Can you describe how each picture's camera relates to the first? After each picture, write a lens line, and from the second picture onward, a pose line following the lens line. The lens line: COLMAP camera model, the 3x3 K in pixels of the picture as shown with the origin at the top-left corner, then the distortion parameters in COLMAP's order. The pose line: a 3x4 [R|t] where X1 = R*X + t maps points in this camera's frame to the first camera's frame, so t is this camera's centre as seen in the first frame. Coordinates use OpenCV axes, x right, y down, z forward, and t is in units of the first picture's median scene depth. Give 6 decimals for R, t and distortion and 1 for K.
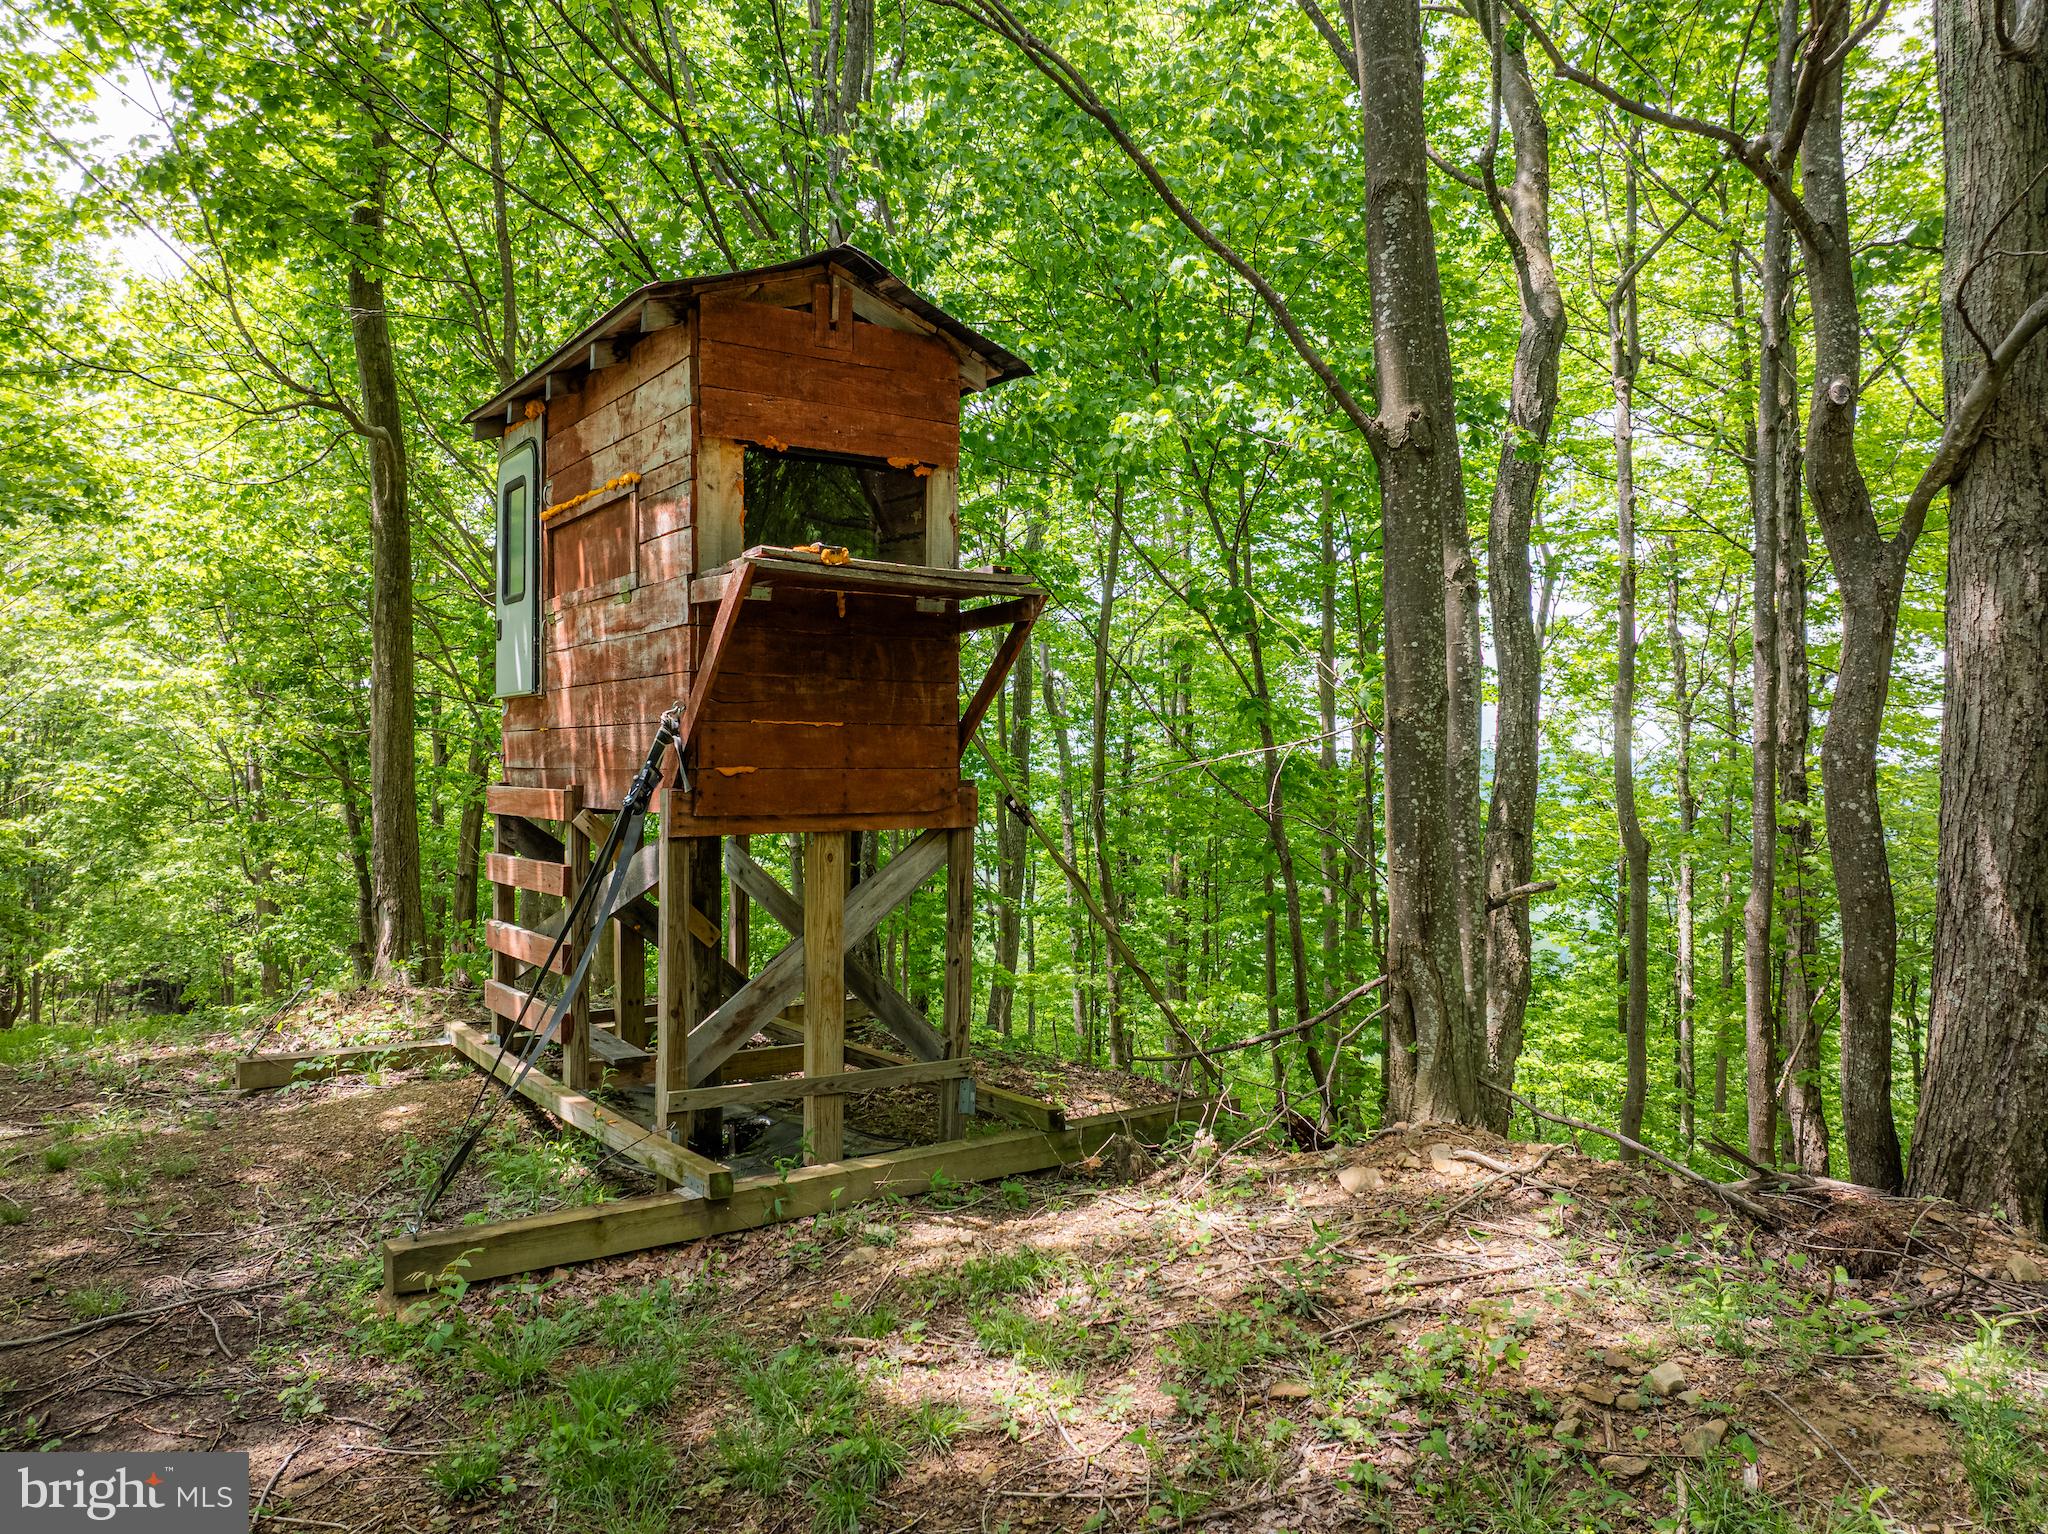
lens RADIAL K [[1421.9, 0, 1024.6], [0, 1421.9, 776.0], [0, 0, 1]] dist [-0.000927, -0.046292]
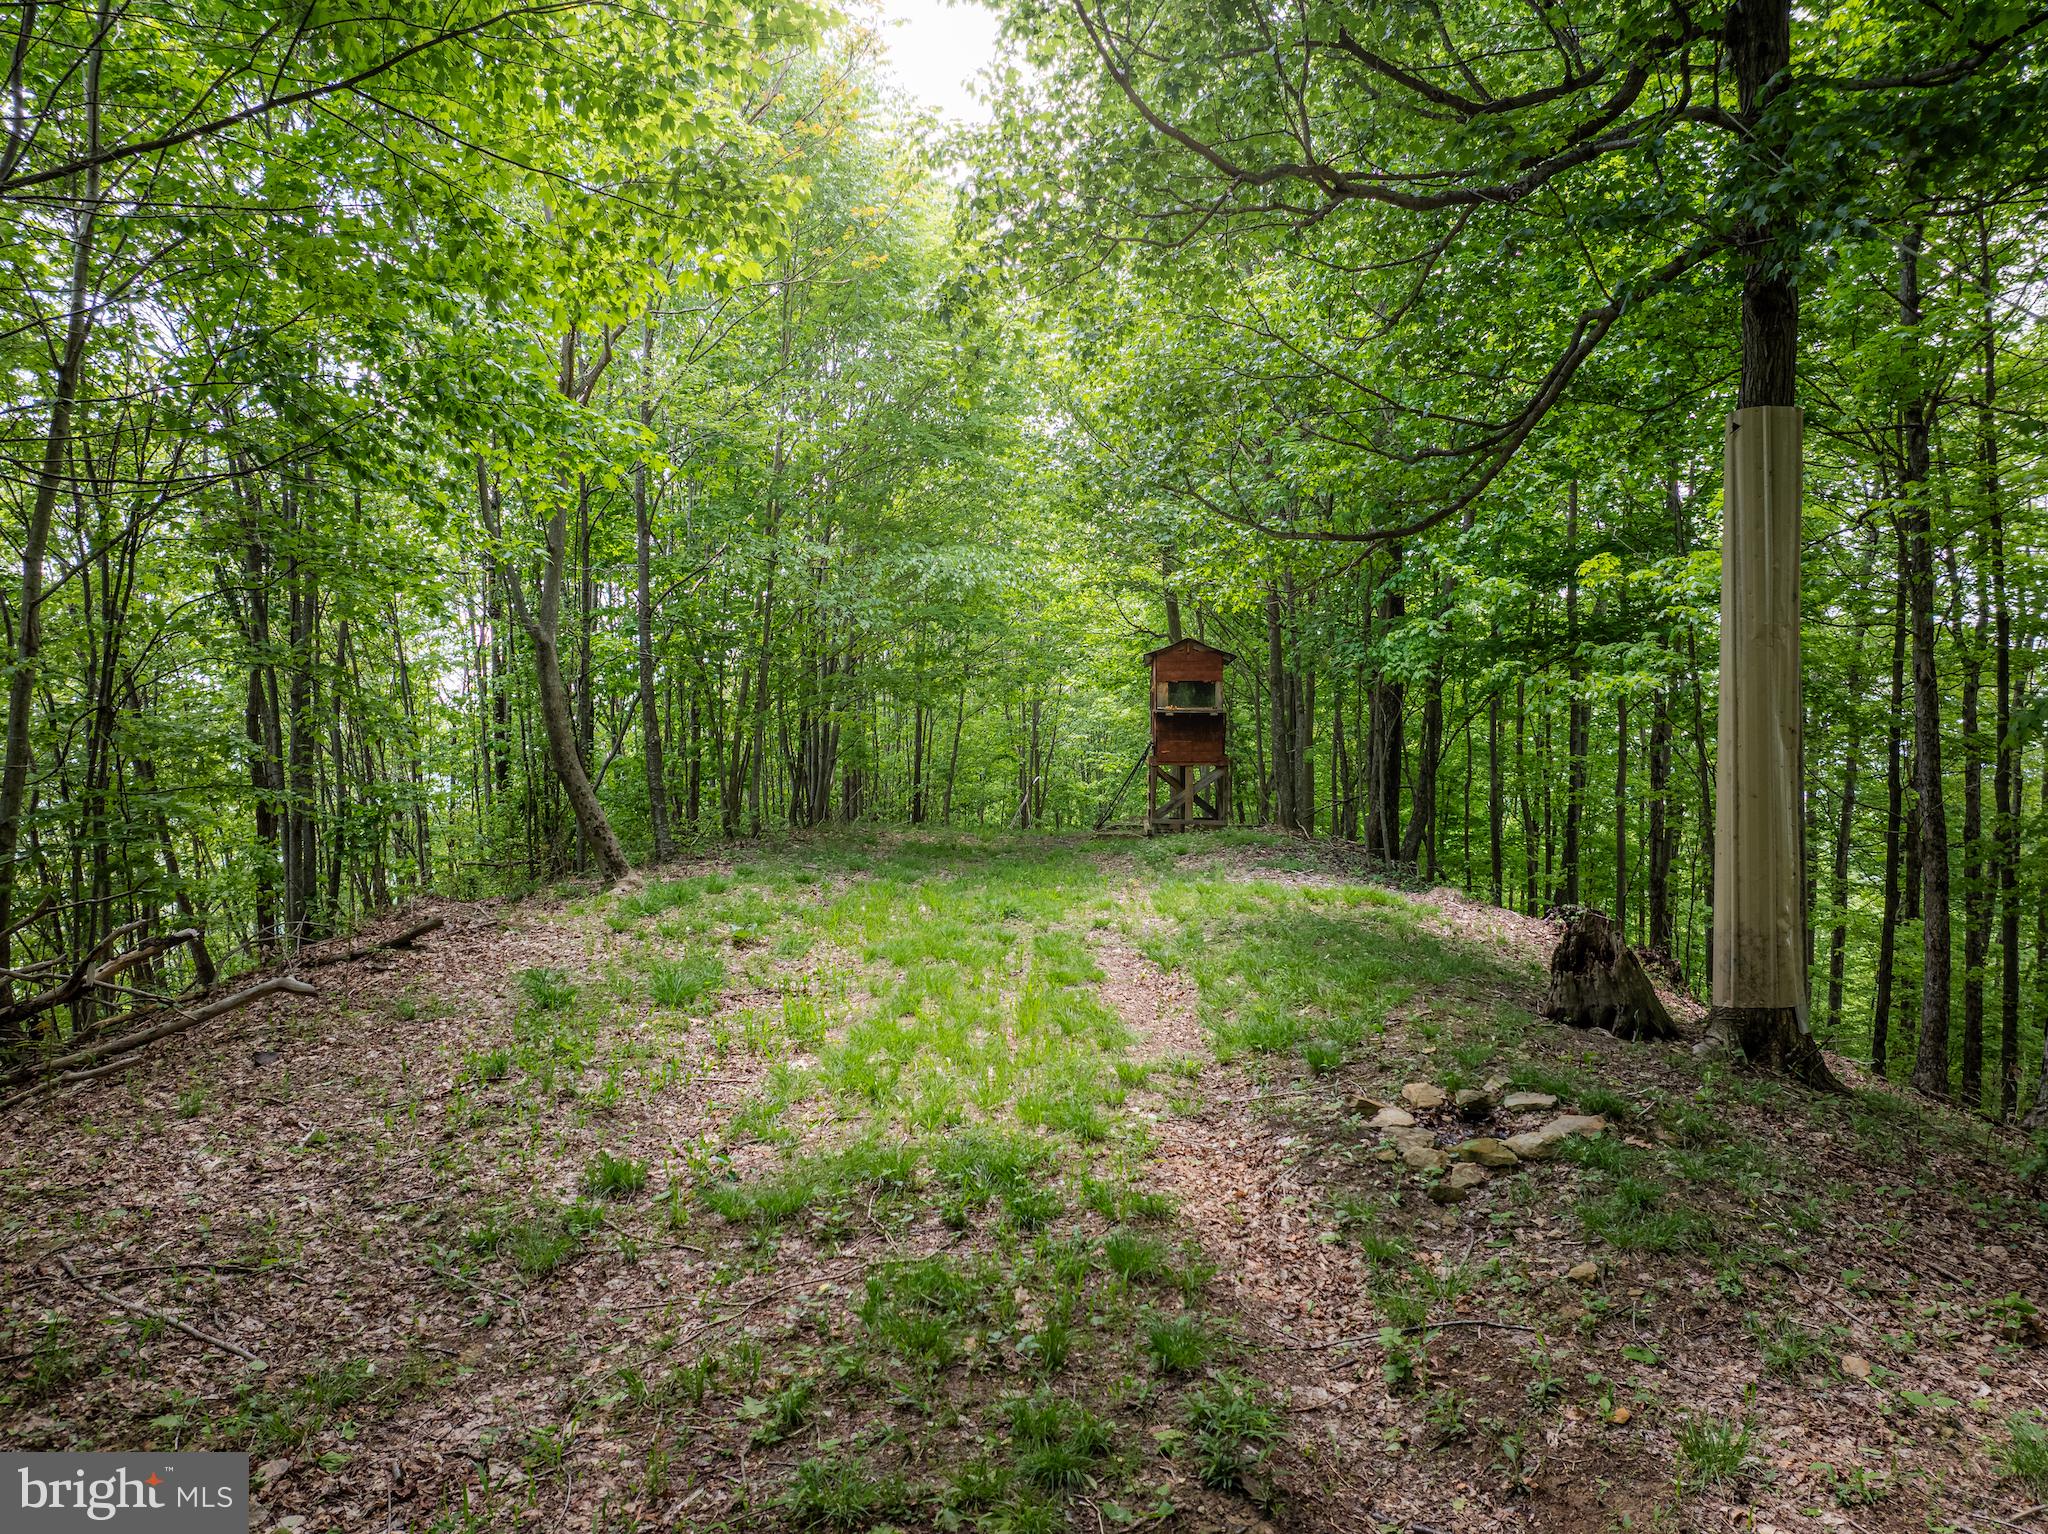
lens RADIAL K [[1421.9, 0, 1024.6], [0, 1421.9, 776.0], [0, 0, 1]] dist [-0.000927, -0.046292]
pose [[0.769978, 0.003169, -0.638063, 2.409065], [0.001819, 0.999973, 0.007162, 0.044479], [0.638068, -0.006675, 0.769951, -2.897414]]
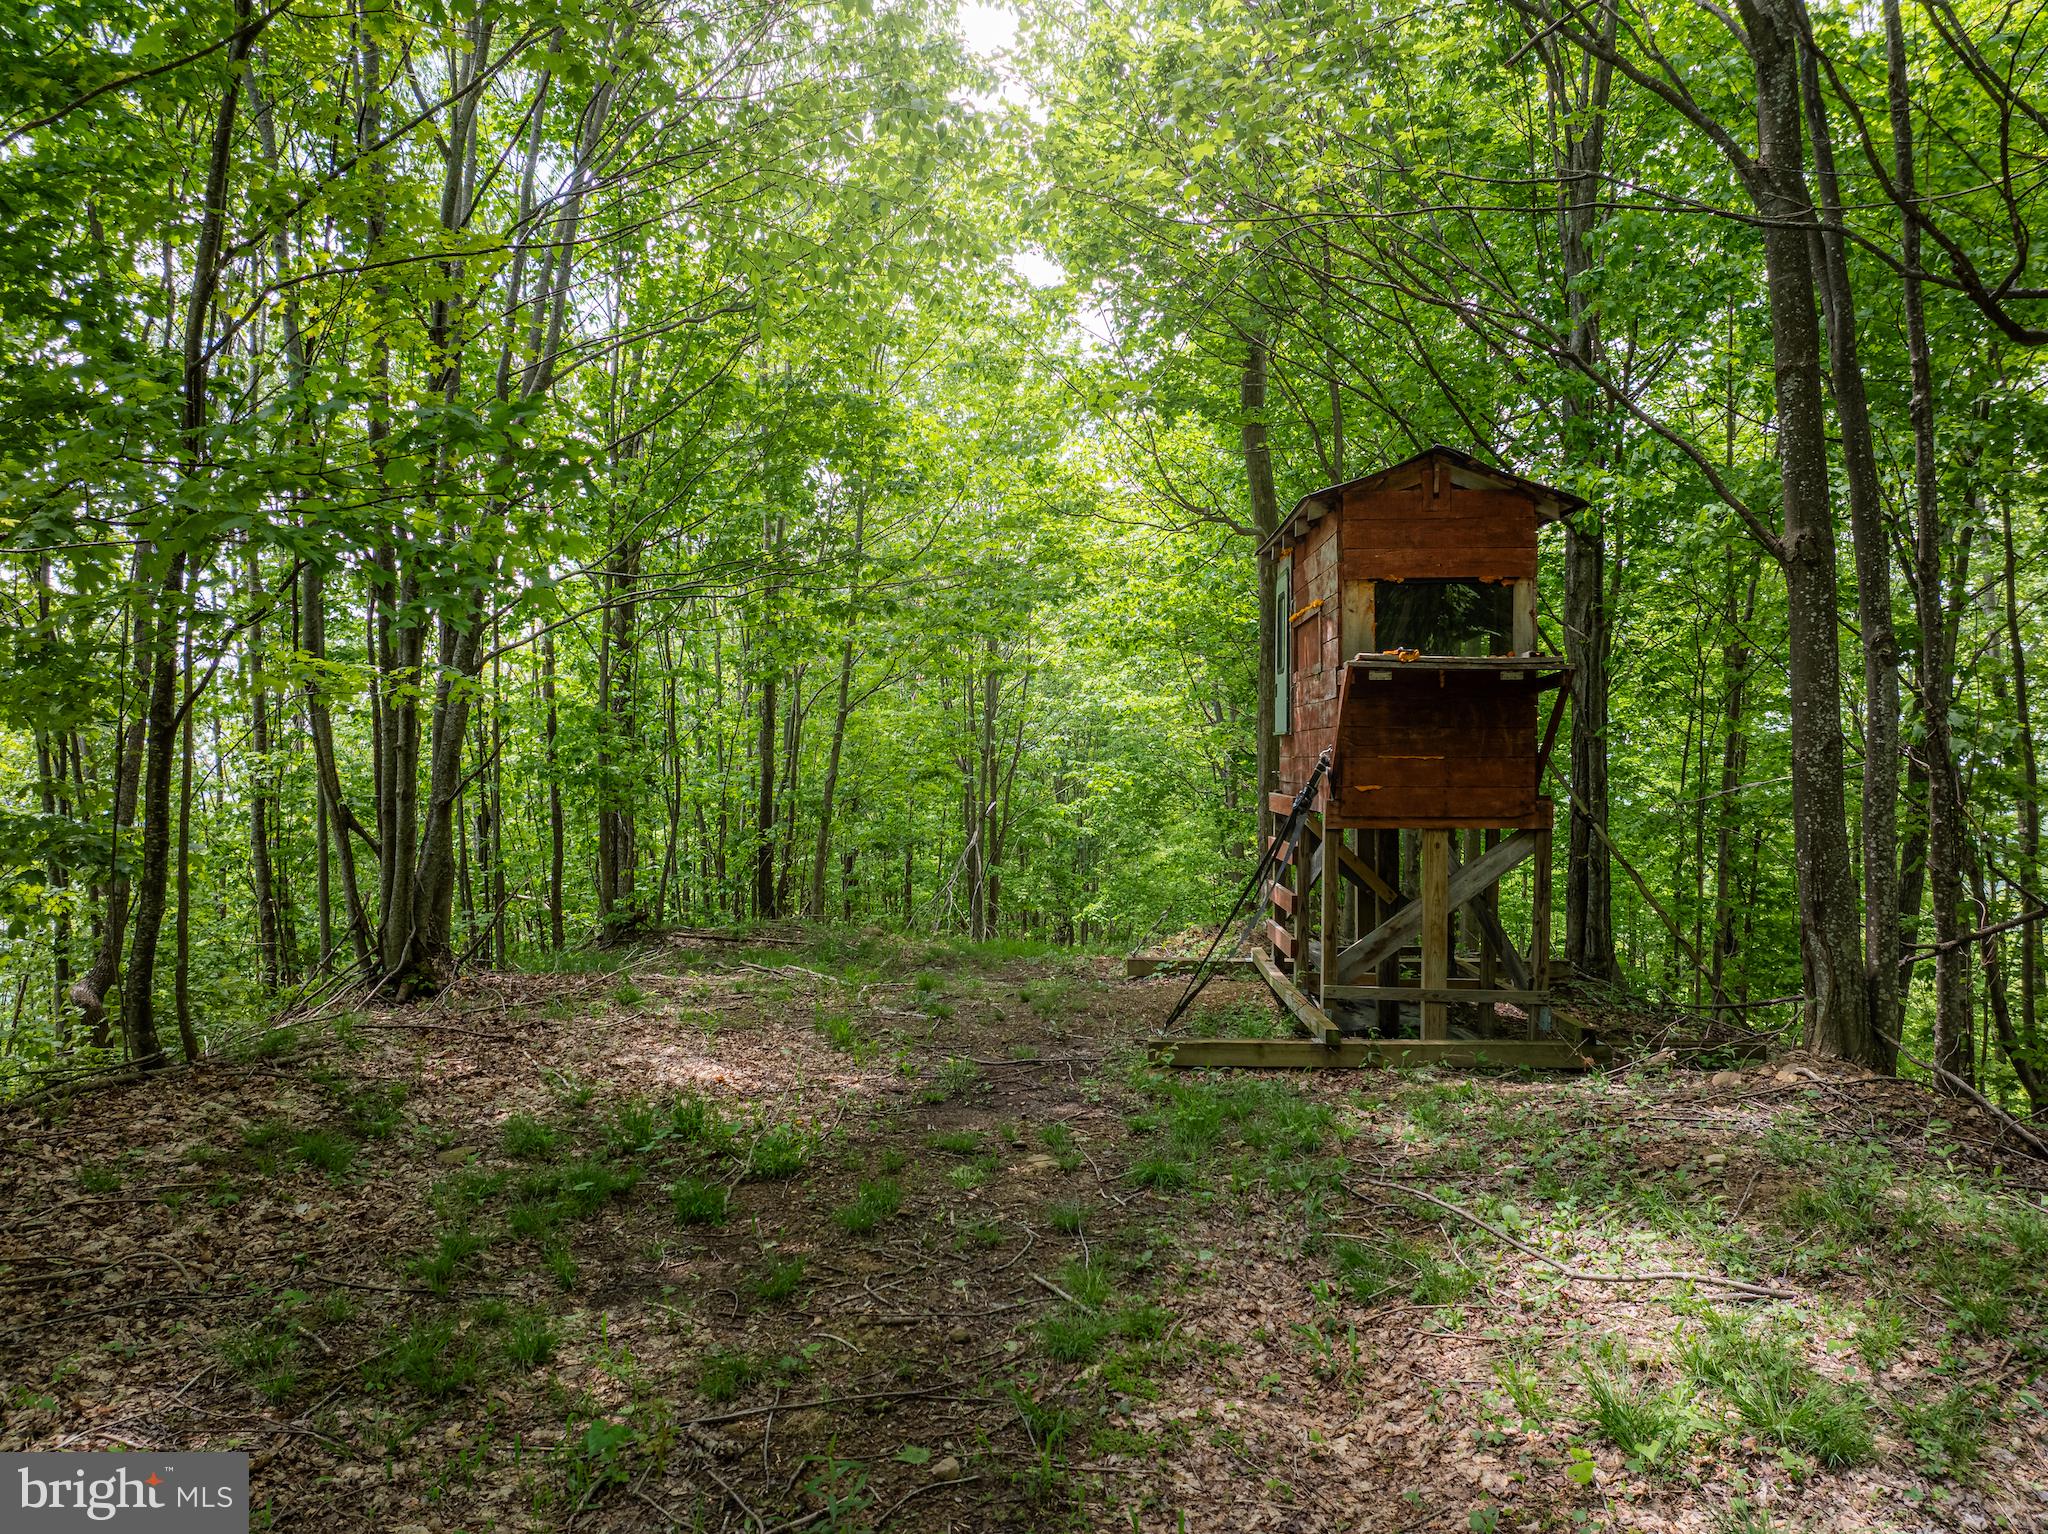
lens RADIAL K [[1421.9, 0, 1024.6], [0, 1421.9, 776.0], [0, 0, 1]] dist [-0.000927, -0.046292]
pose [[0.786918, 0.007266, -0.617015, 0.460902], [-0.004027, 0.999970, 0.006640, -0.025730], [0.617045, -0.002741, 0.786923, -0.469625]]
